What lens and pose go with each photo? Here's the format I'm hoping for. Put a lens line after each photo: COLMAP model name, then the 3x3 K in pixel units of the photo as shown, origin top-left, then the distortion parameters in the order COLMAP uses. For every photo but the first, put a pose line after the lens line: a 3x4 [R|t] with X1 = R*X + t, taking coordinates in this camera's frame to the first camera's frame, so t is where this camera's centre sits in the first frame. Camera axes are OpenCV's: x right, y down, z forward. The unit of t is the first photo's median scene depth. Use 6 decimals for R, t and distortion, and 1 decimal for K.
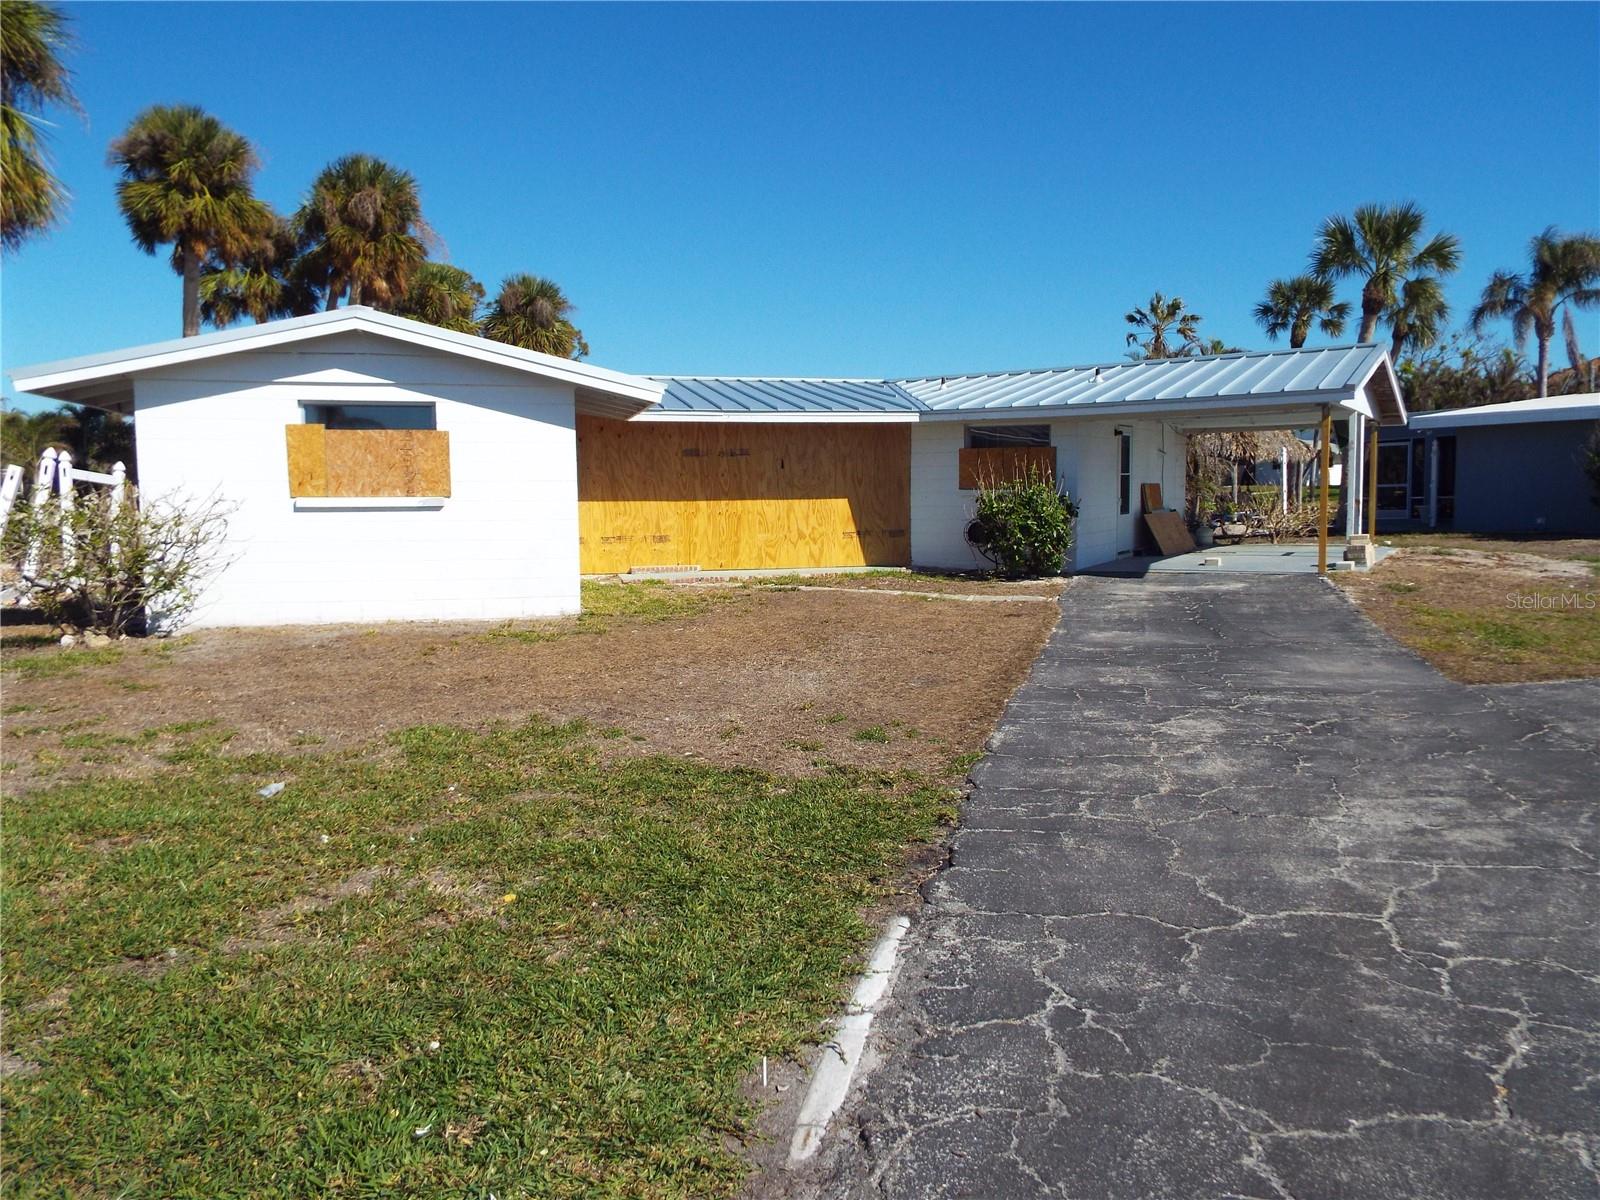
lens RADIAL K [[1137.6, 0, 800.0], [0, 1137.6, 600.0], [0, 0, 1]] dist [0.003416, 0.051554]
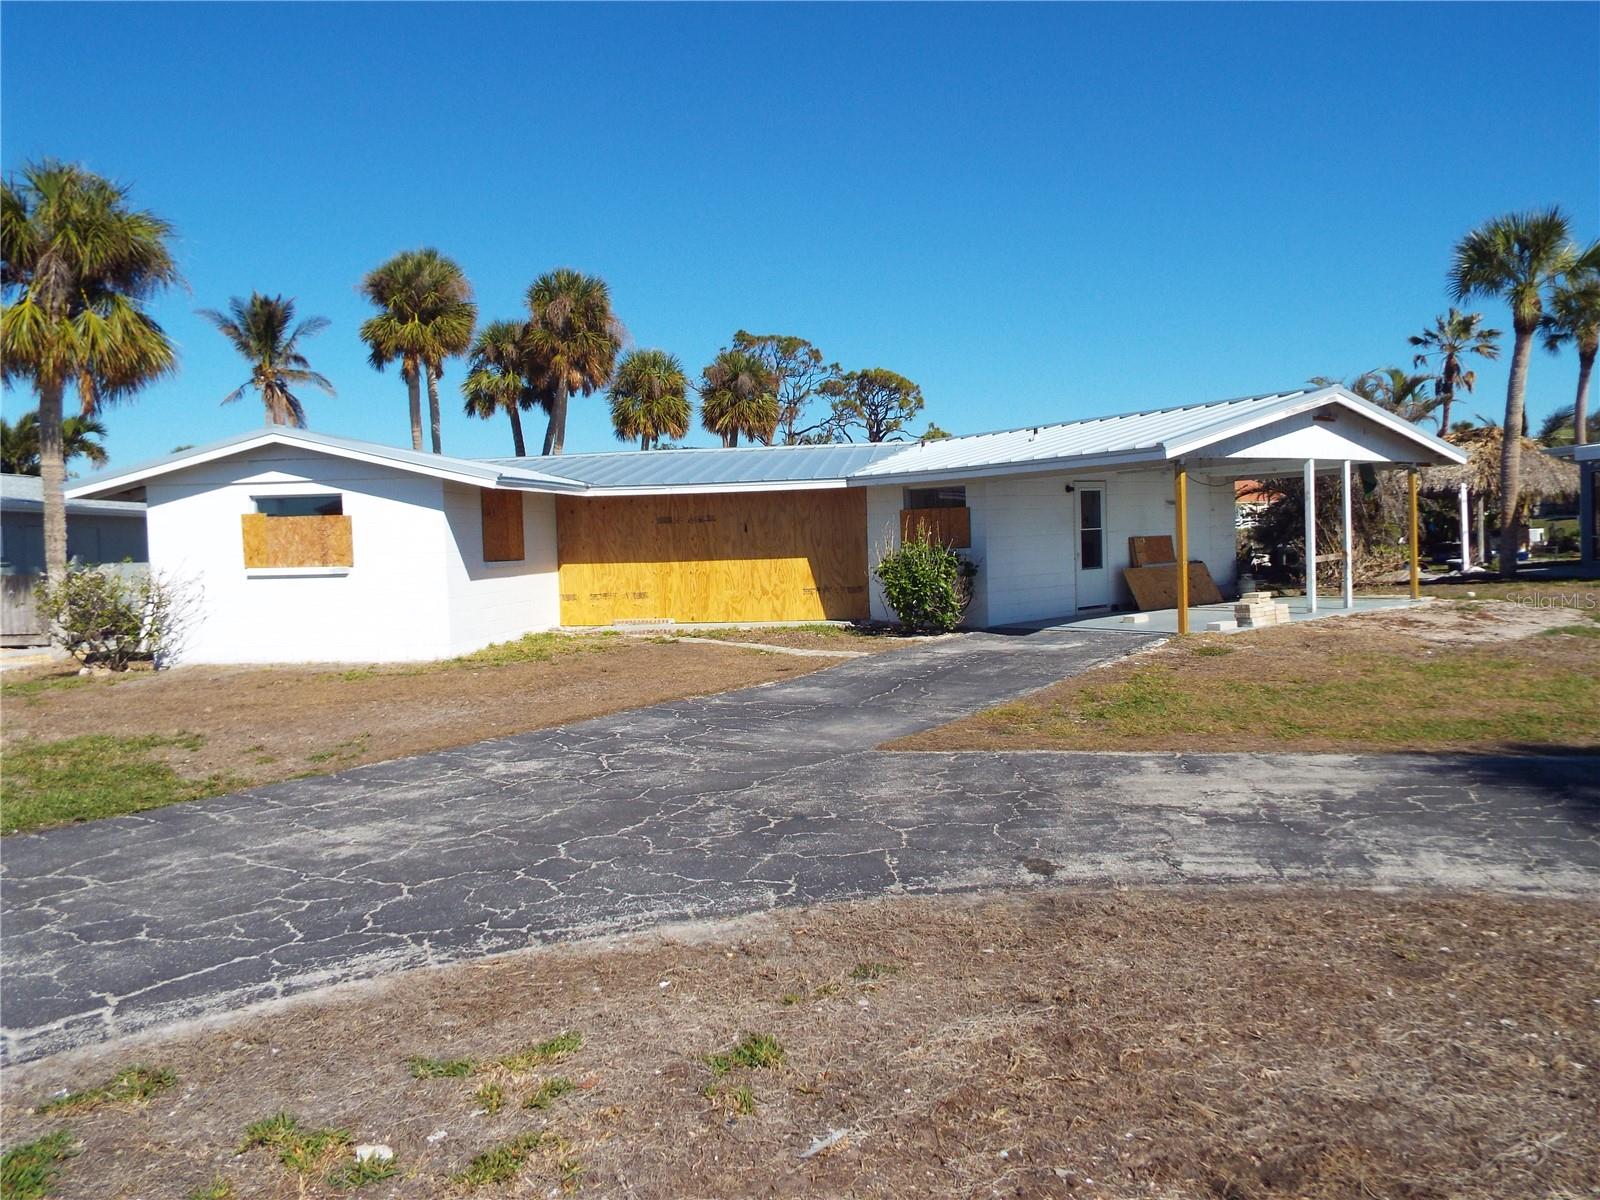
lens RADIAL K [[1139.3, 0, 800.0], [0, 1139.3, 600.0], [0, 0, 1]] dist [0.054154, -0.000580]
pose [[0.933330, 0.001994, -0.359014, 0.438785], [-0.016005, 0.999222, -0.036058, -0.009967], [0.358663, 0.039400, 0.932635, -0.016931]]
